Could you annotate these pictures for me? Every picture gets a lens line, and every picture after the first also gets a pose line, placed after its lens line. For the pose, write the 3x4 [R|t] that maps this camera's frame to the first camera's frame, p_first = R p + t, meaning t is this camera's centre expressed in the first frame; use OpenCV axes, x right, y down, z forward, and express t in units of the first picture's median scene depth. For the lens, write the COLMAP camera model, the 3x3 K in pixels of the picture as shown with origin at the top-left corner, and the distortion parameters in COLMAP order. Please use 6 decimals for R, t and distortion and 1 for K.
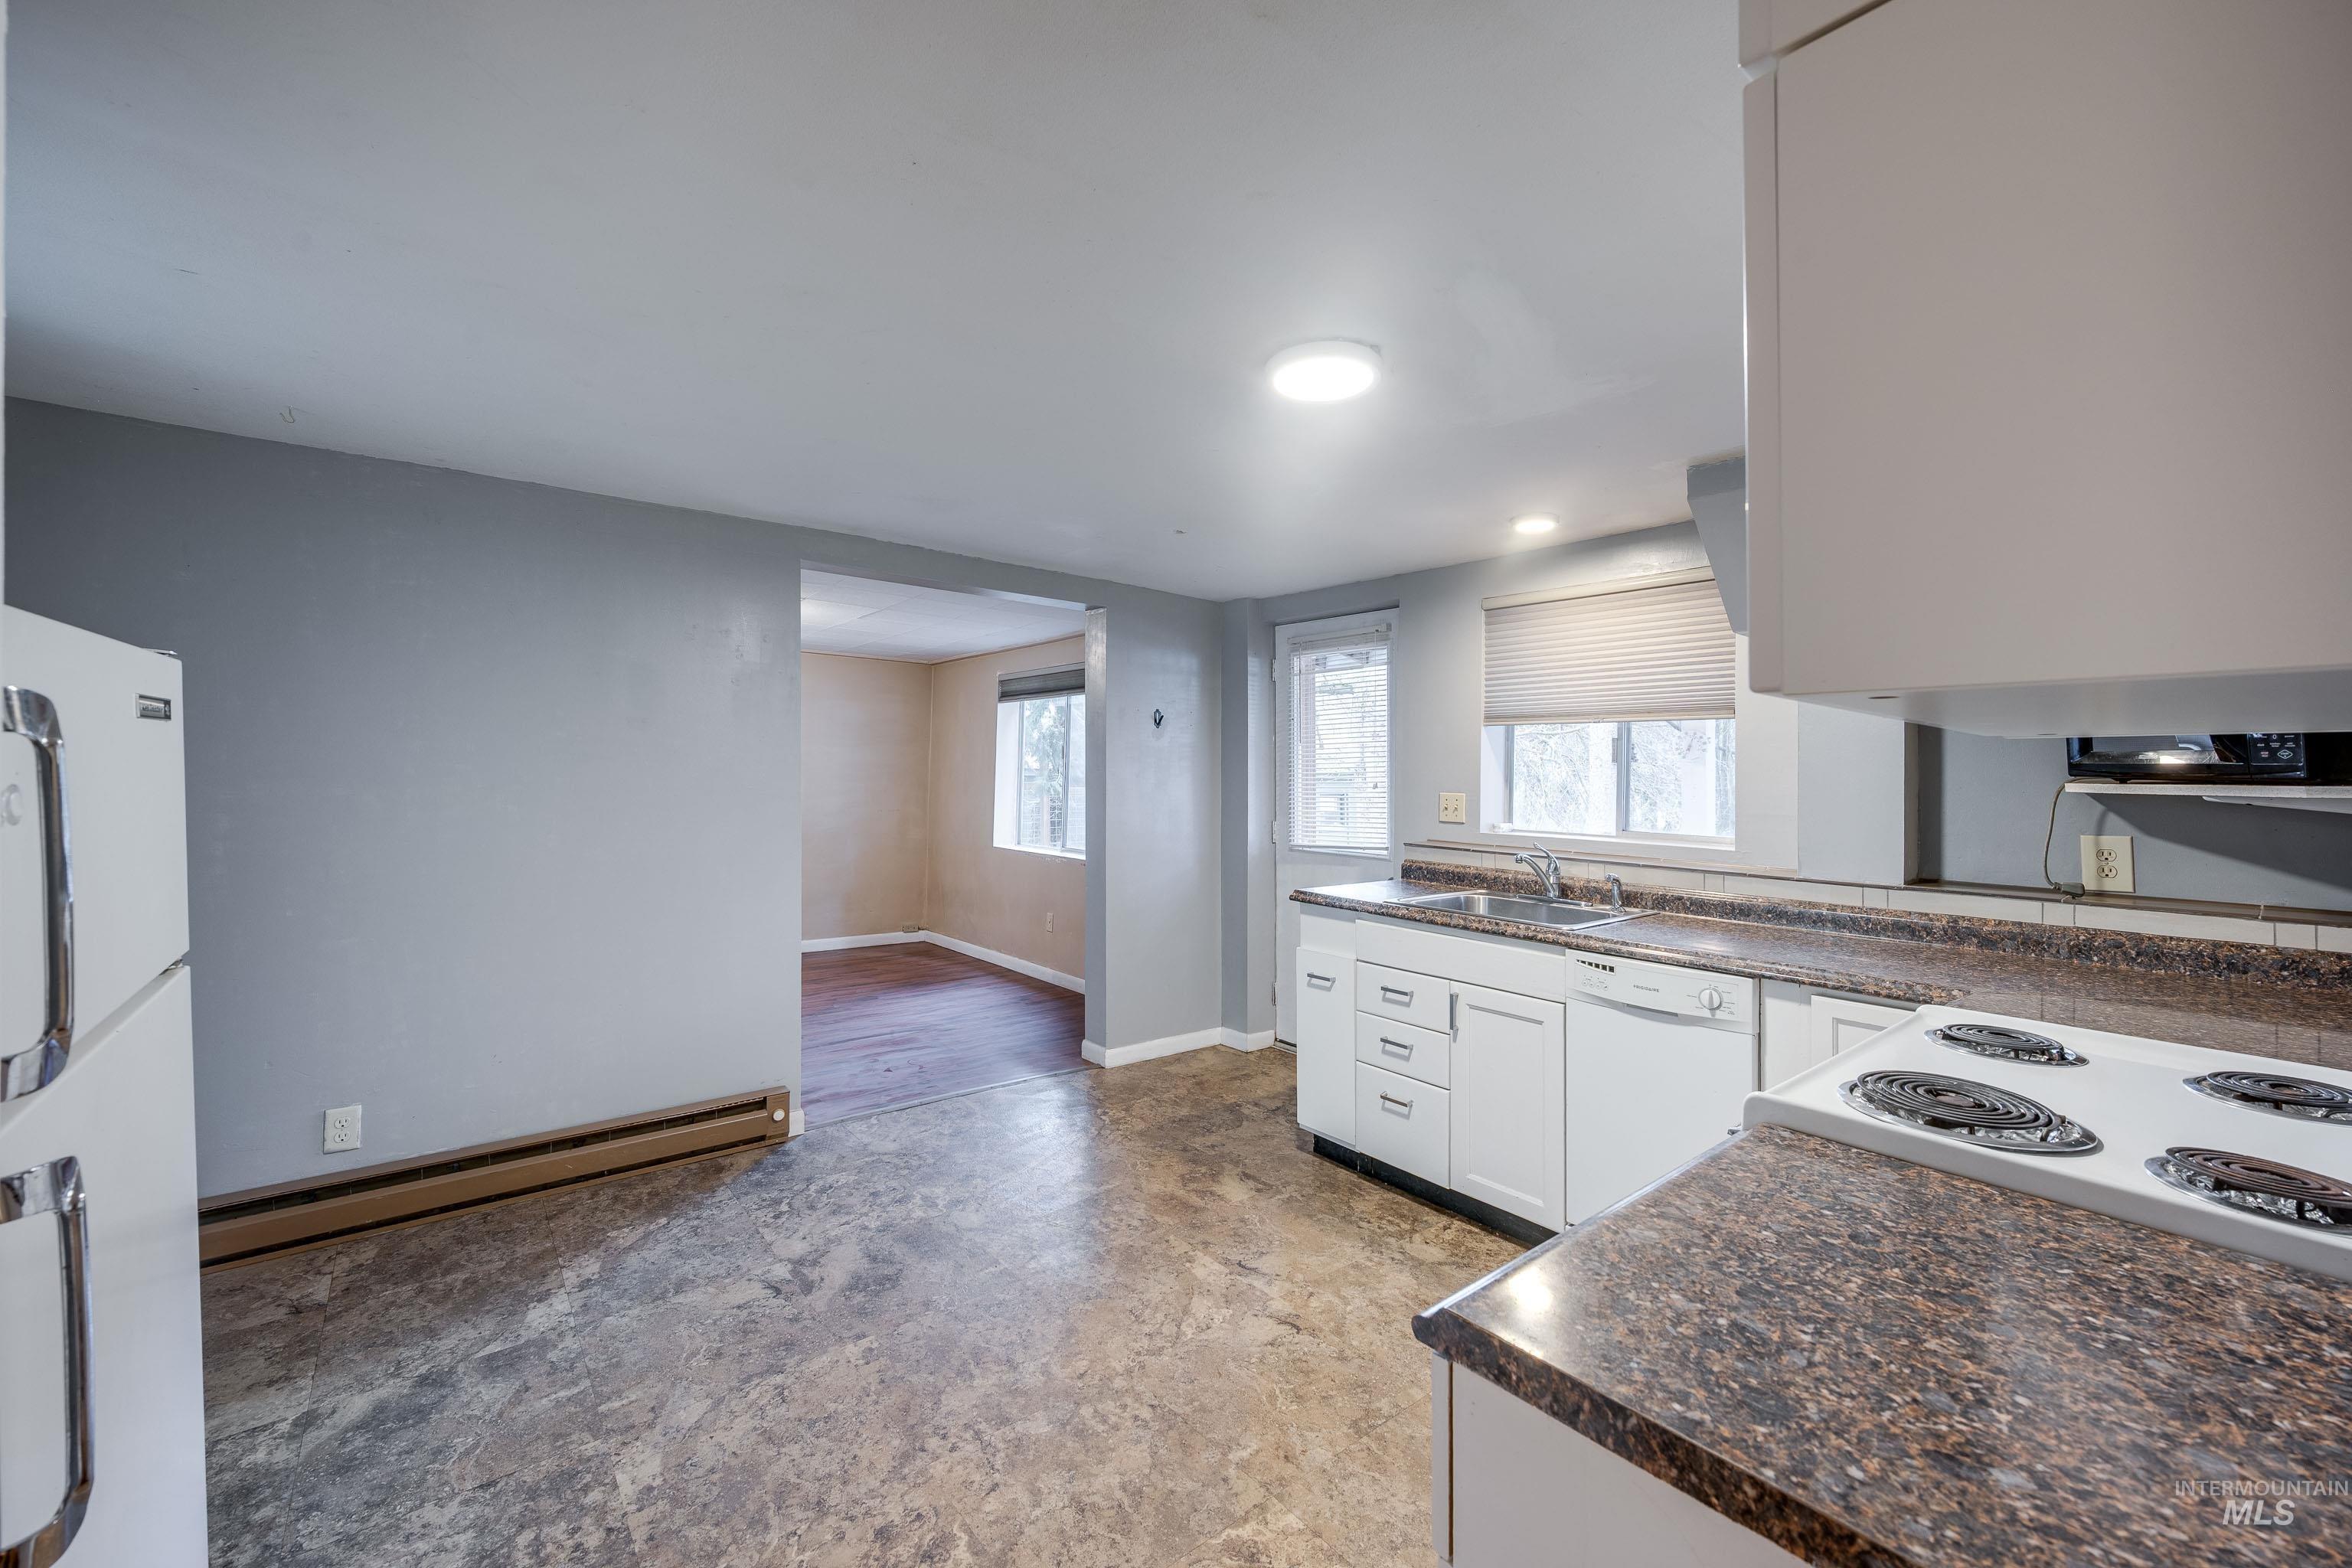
lens RADIAL K [[935.3, 0, 1161.6], [0, 935.3, 800.3], [0, 0, 1]] dist [0.000917, -0.000566]
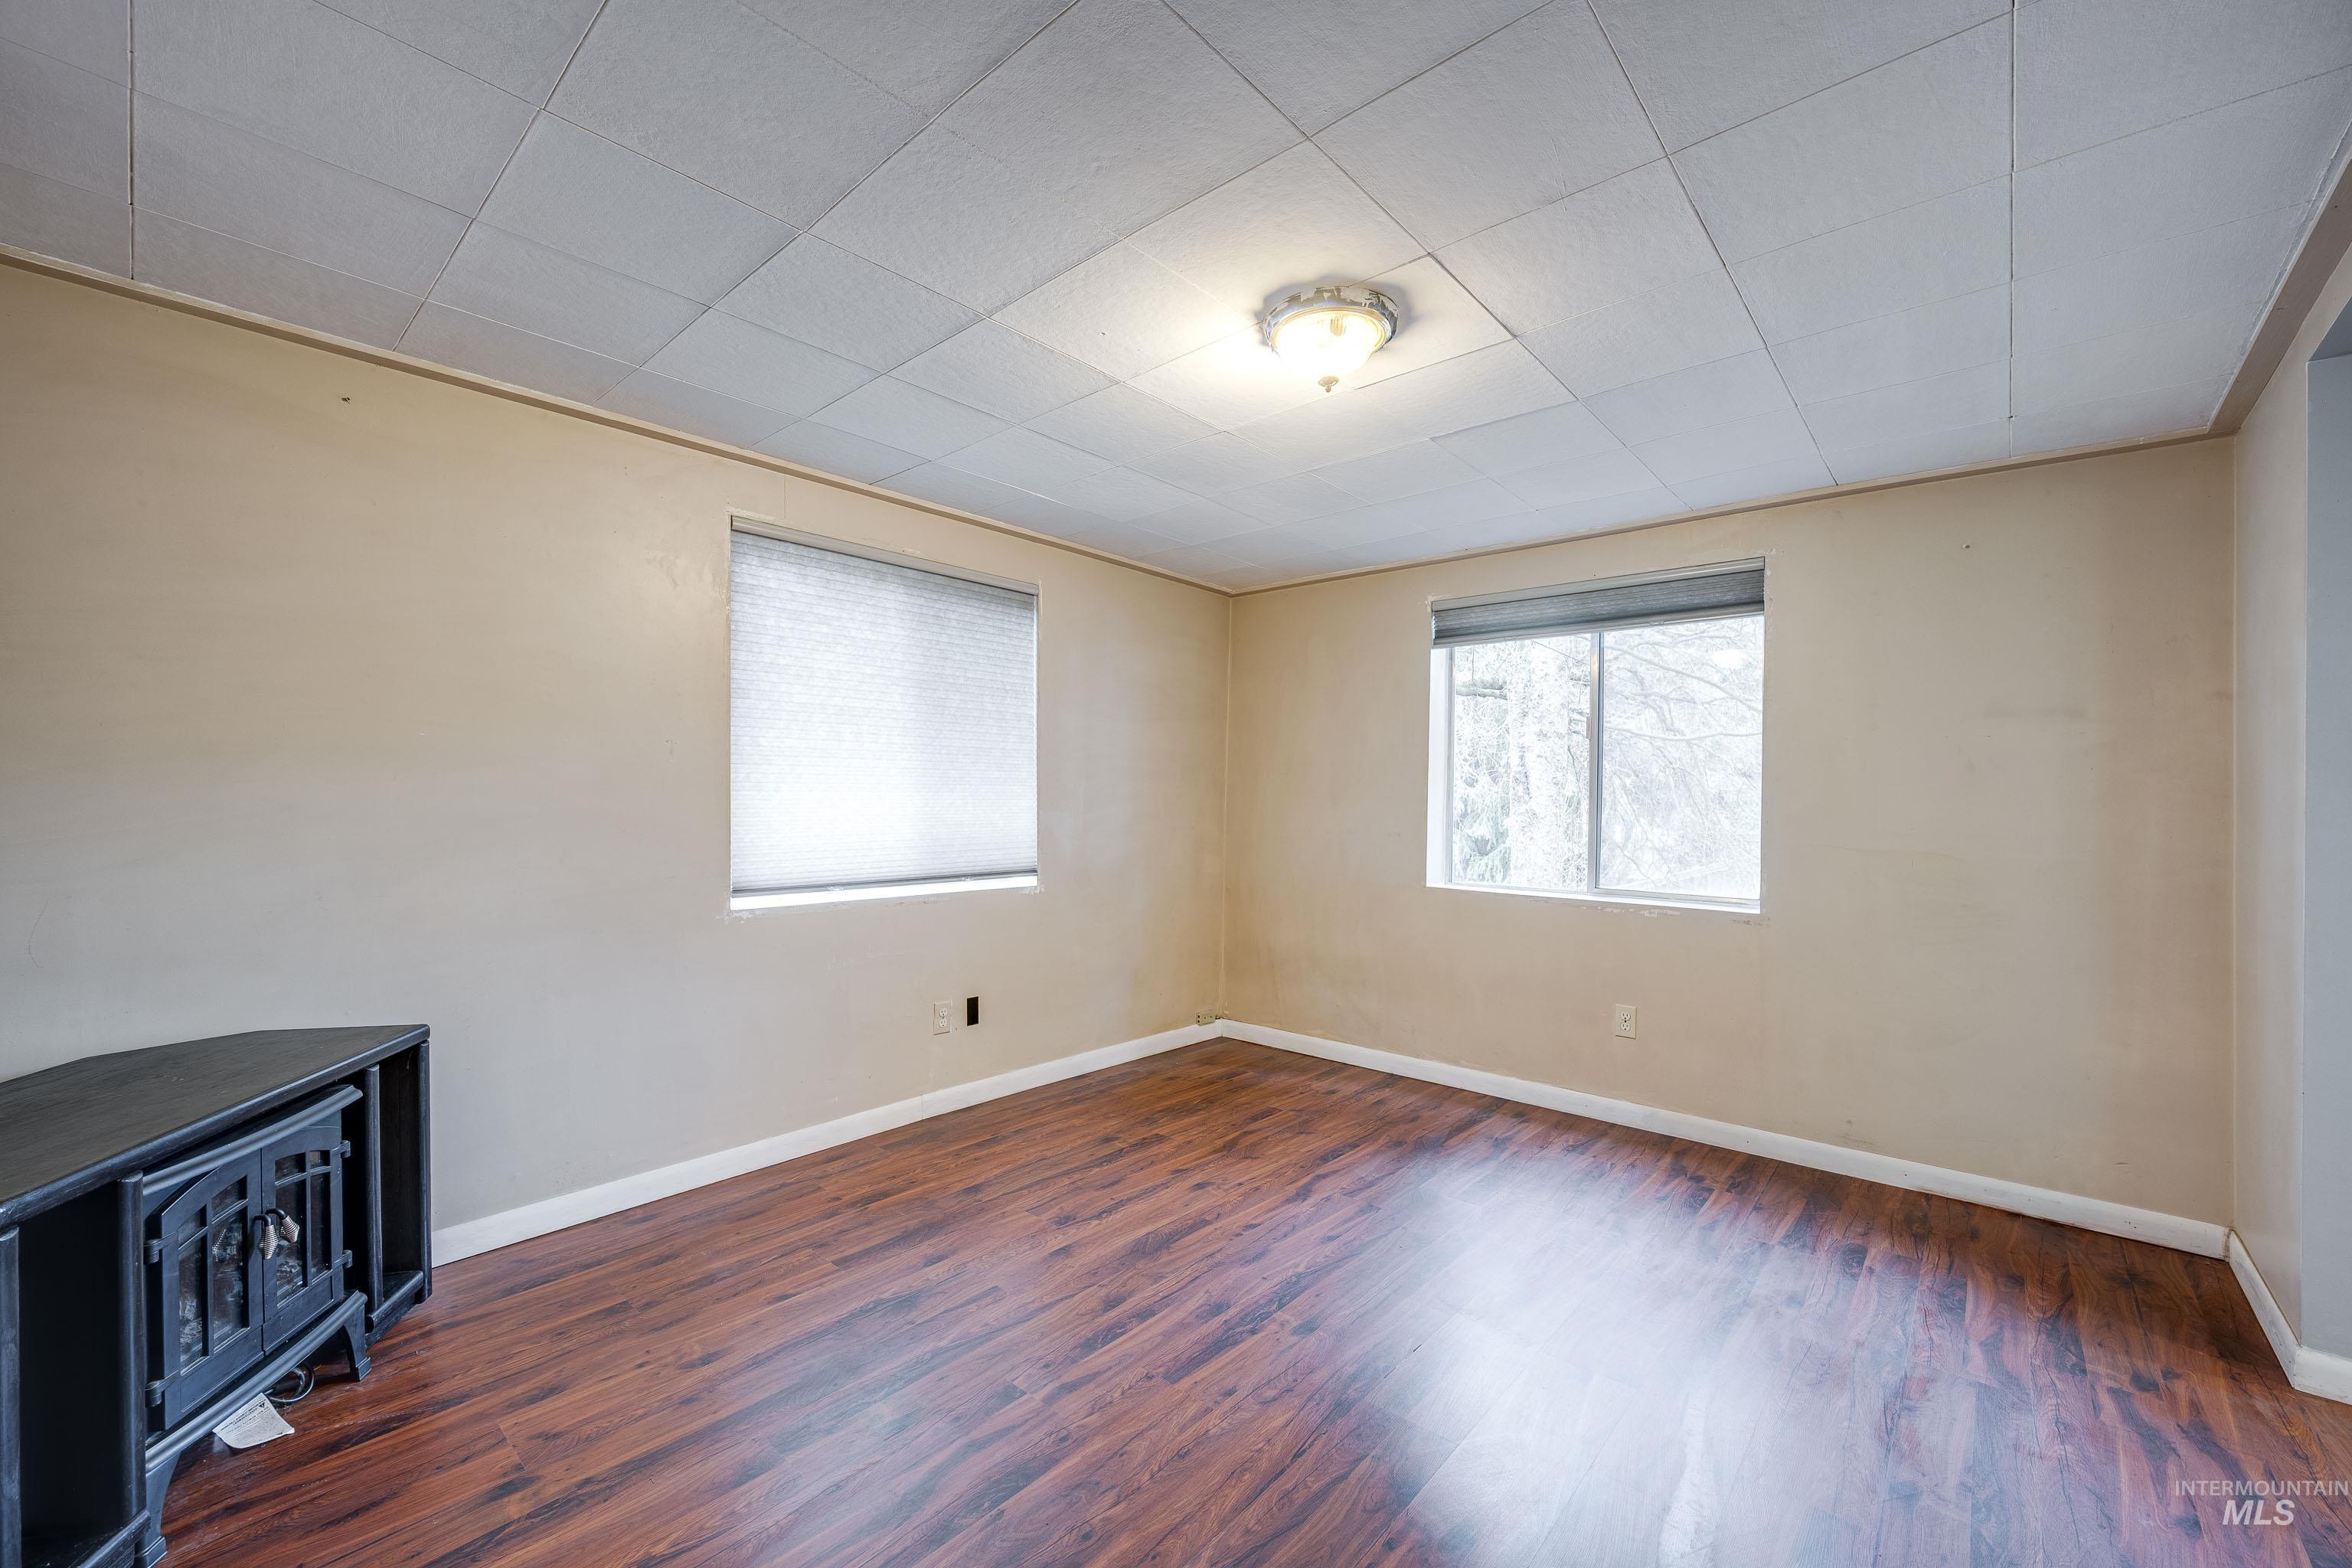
lens RADIAL K [[935.3, 0, 1145.5], [0, 935.3, 786.3], [0, 0, 1]] dist [0.000917, -0.000566]
pose [[0.986767, 0.002007, 0.162131, -1.096347], [0.003179, 0.999492, -0.031720, 0.009526], [-0.162112, 0.031816, 0.986259, 1.056914]]
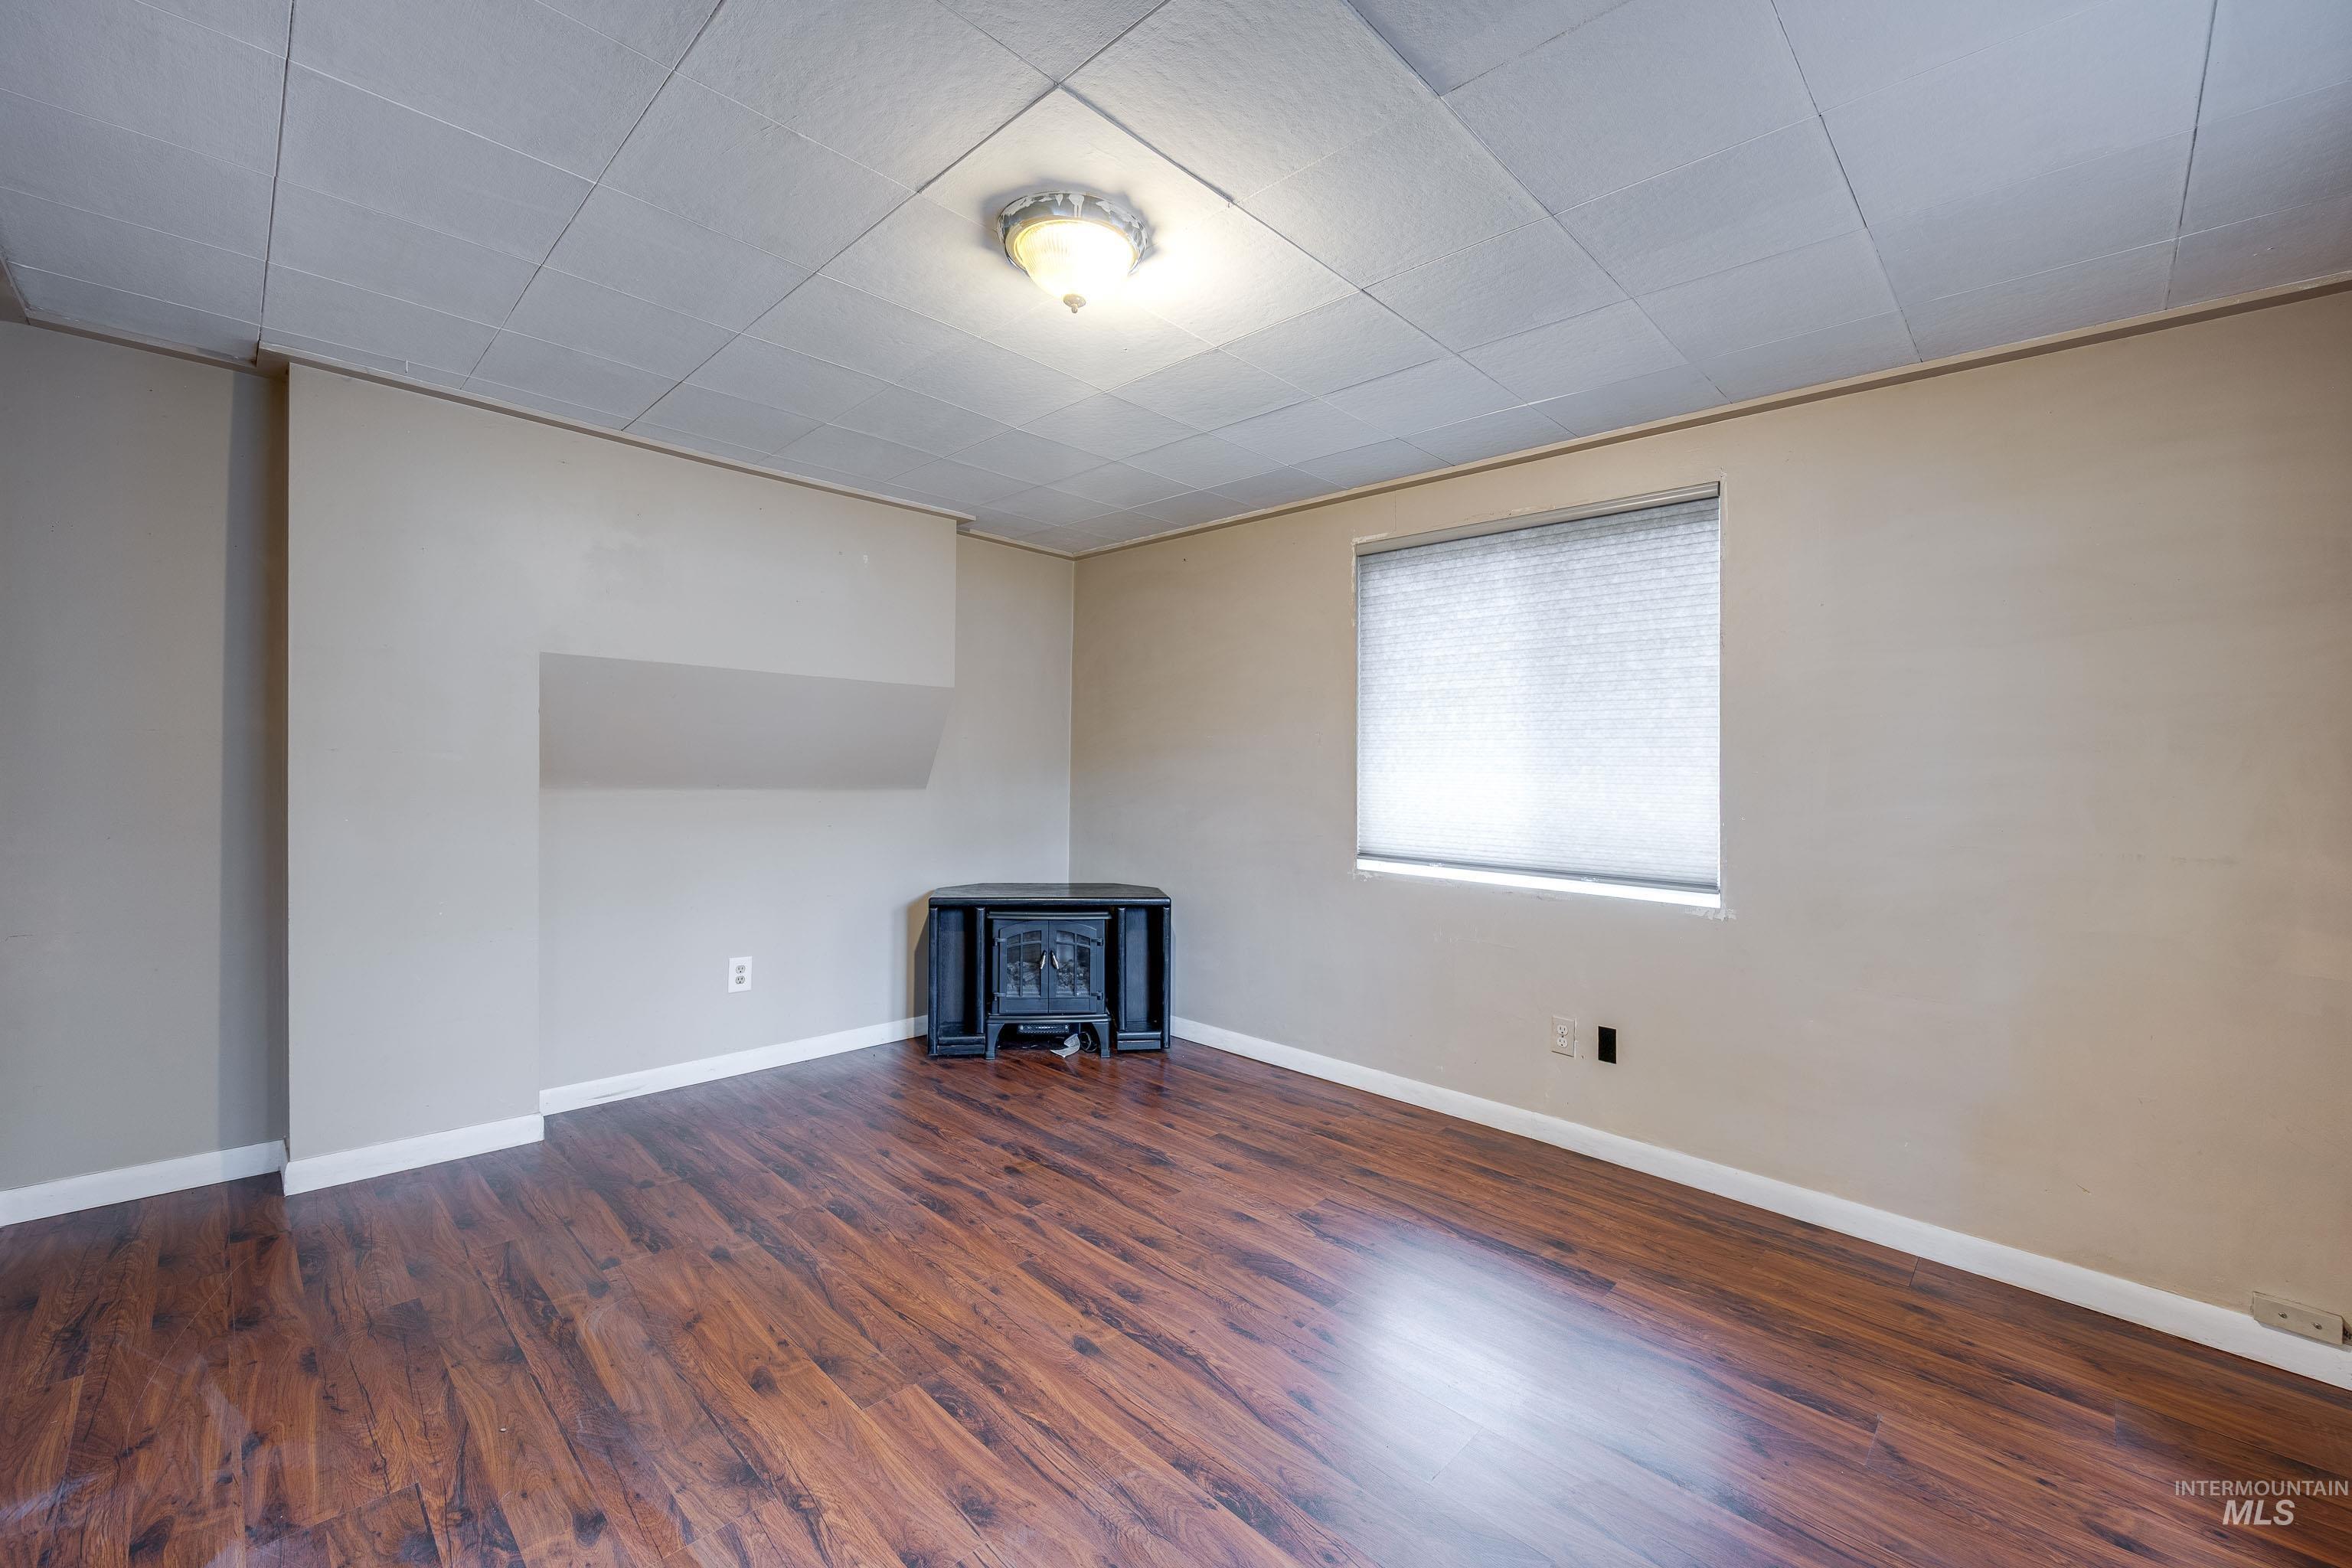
lens RADIAL K [[935.3, 0, 1189.9], [0, 935.3, 786.4], [0, 0, 1]] dist [0.000917, -0.000566]
pose [[0.142854, 0.011813, -0.989673, -0.147645], [-0.044242, 0.999005, 0.005538, 0.004245], [0.988754, 0.042994, 0.143234, 1.762045]]
